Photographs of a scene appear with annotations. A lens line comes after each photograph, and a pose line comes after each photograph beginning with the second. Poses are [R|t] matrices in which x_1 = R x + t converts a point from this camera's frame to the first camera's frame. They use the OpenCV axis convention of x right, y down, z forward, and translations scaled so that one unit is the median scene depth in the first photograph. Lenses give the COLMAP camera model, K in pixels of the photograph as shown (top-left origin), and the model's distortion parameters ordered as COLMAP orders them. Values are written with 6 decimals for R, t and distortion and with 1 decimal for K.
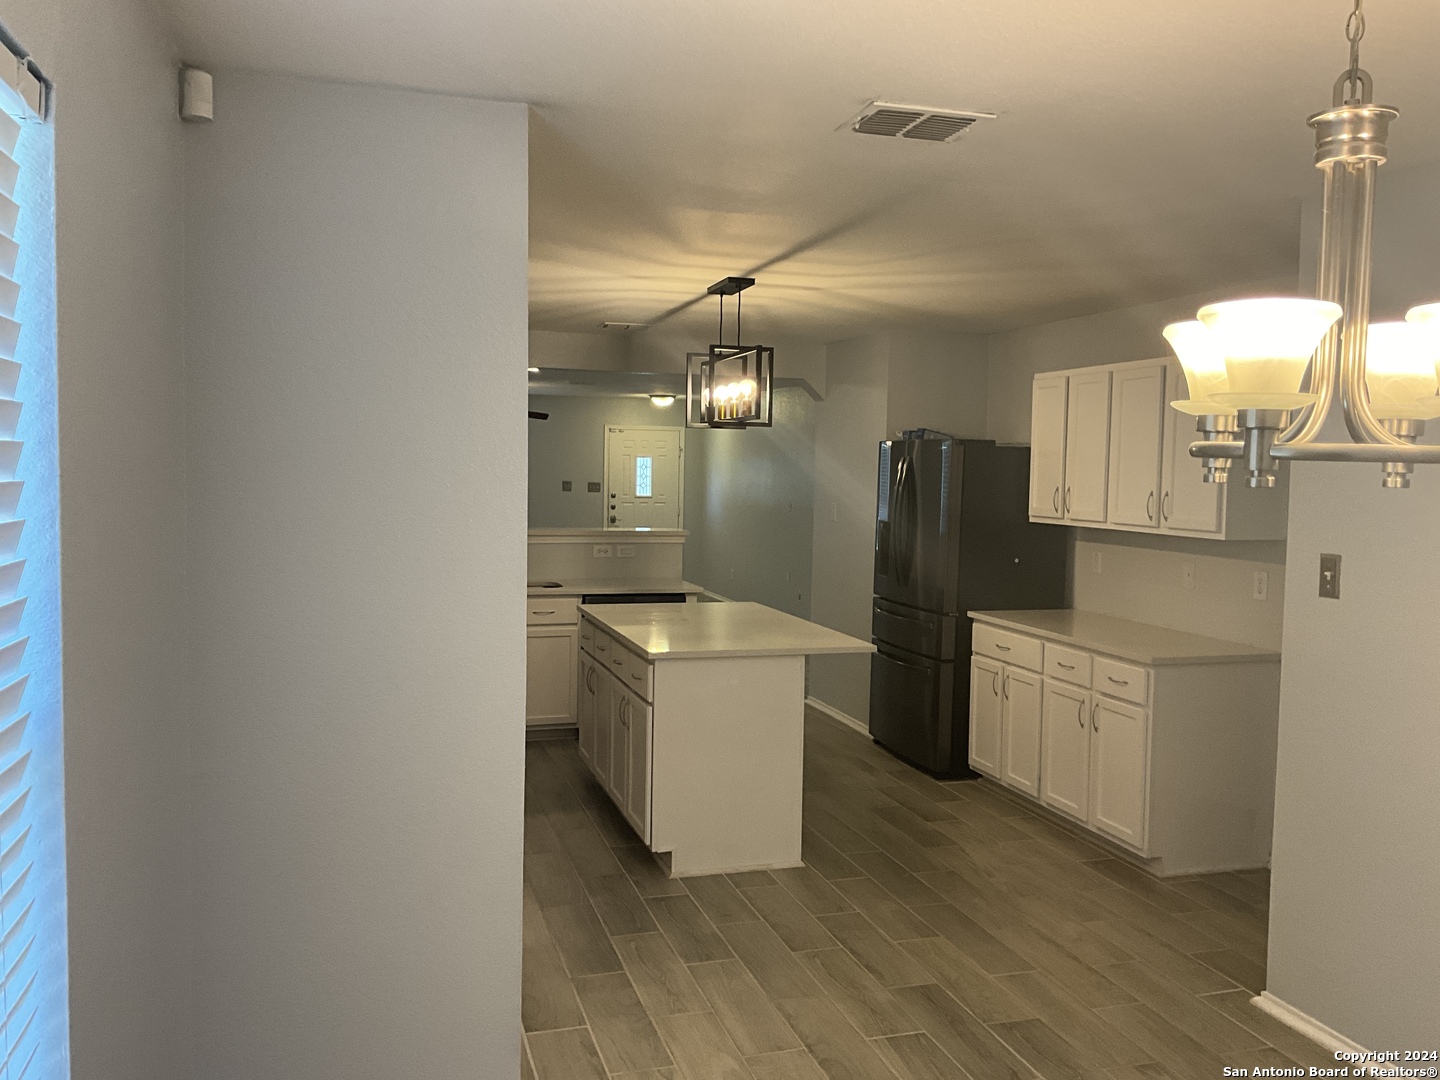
lens RADIAL K [[1192.5, 0, 705.0], [0, 1192.5, 537.5], [0, 0, 1]] dist [0.059272, -0.114960]
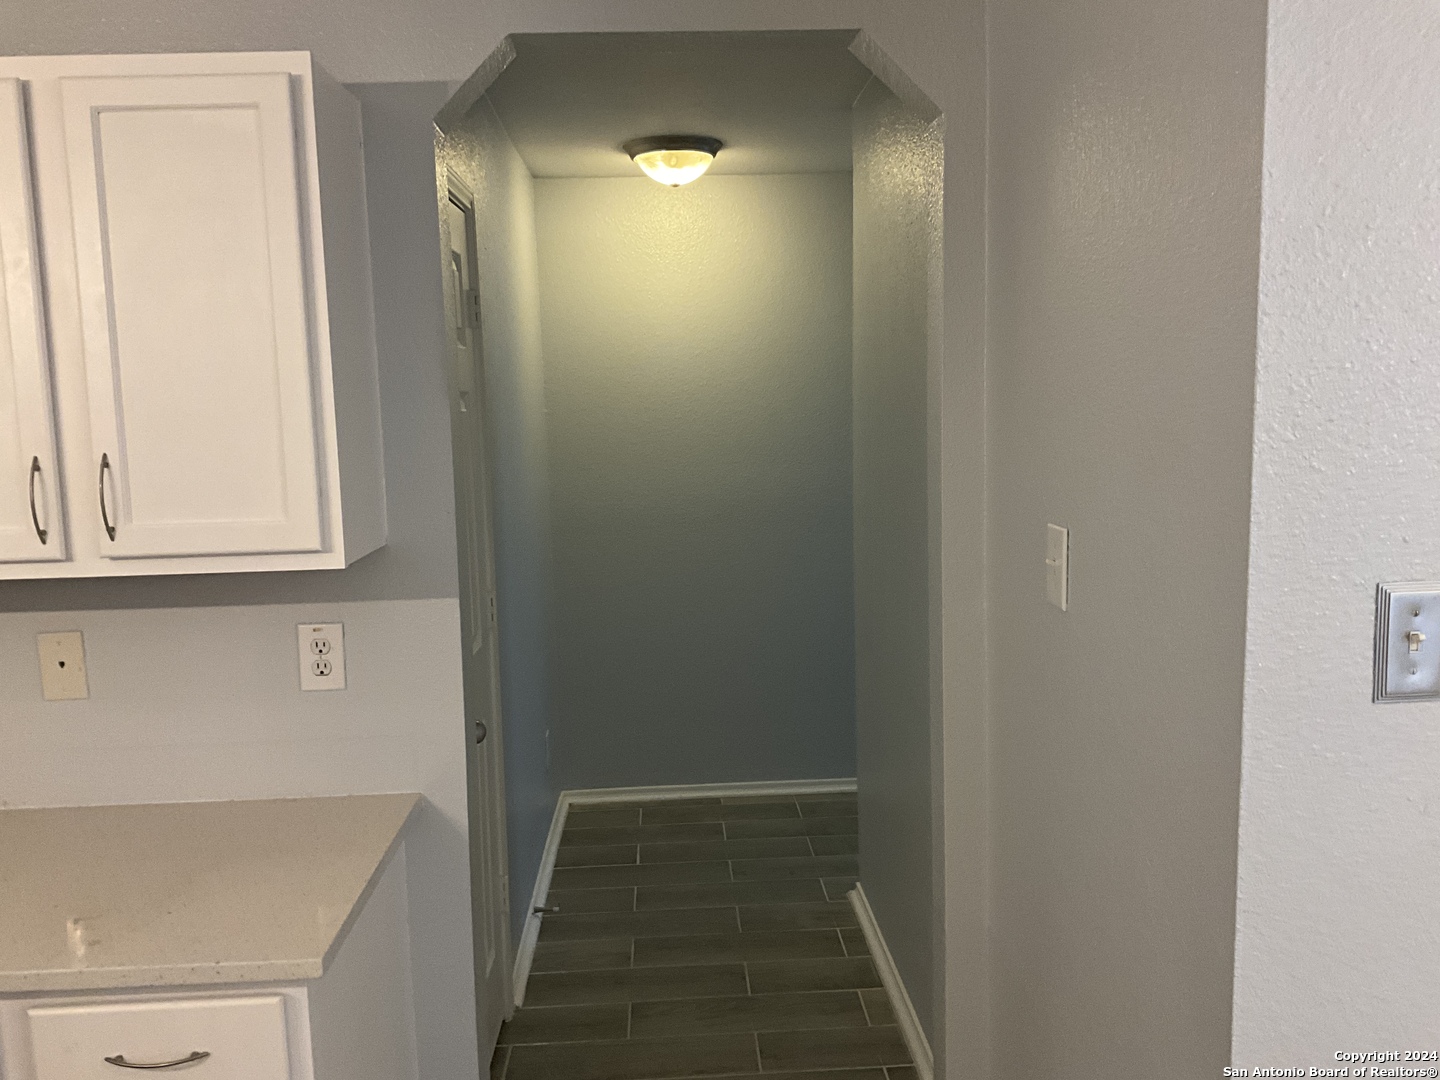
lens RADIAL K [[1192.5, 0, 713.0], [0, 1192.5, 536.1], [0, 0, 1]] dist [0.059272, -0.114960]
pose [[0.229063, -0.138464, 0.963513, 0.078923], [0.087678, 0.988743, 0.121246, -0.037124], [-0.969455, 0.056706, 0.238625, 0.669513]]
